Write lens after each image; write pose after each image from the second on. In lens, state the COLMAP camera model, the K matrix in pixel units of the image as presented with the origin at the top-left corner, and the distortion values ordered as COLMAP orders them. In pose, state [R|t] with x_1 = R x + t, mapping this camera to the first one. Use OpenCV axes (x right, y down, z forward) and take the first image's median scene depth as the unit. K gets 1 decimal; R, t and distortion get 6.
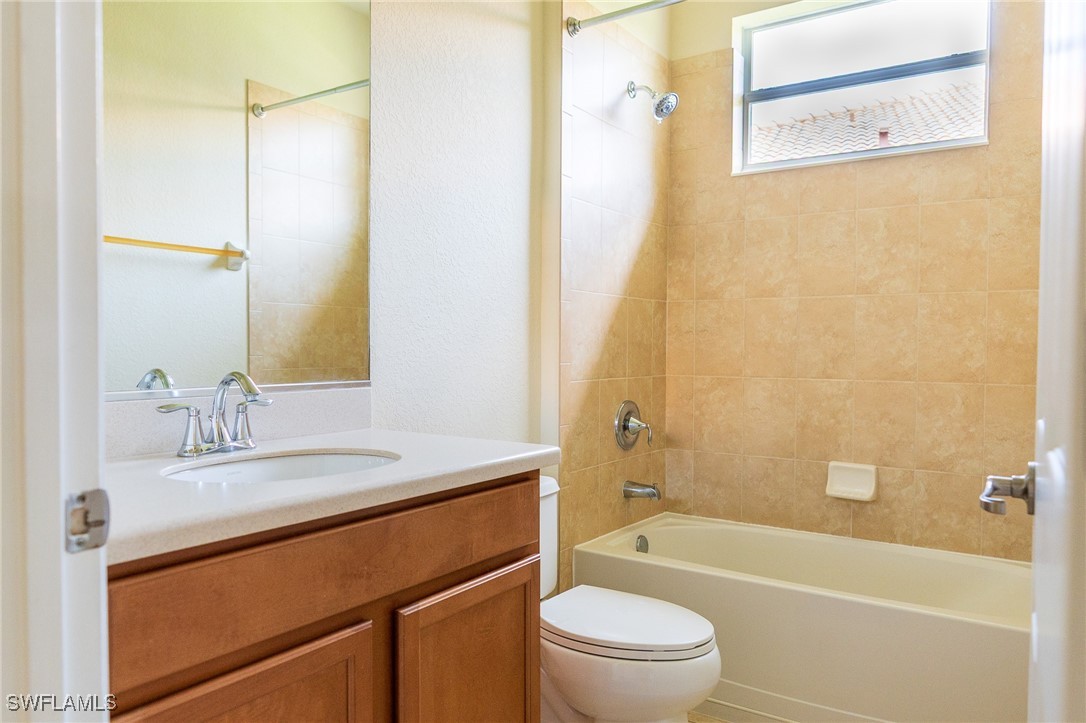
lens RADIAL K [[761.2, 0, 553.1], [0, 761.2, 362.1], [0, 0, 1]] dist [-0.003068, -0.005299]
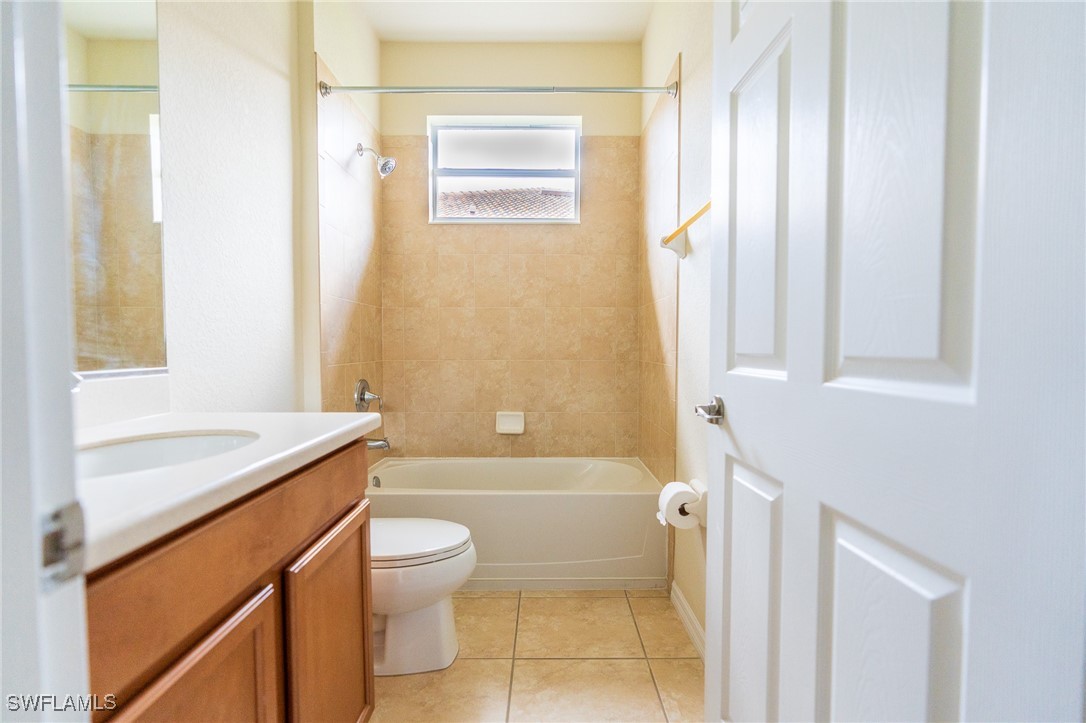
lens RADIAL K [[493.2, 0, 542.2], [0, 493.2, 361.8], [0, 0, 1]] dist [-0.008643, 0.002869]
pose [[0.825306, -0.024738, 0.564144, -0.139493], [0.016917, 0.999675, 0.019087, 0.008458], [-0.564432, -0.006209, 0.825456, 0.098043]]
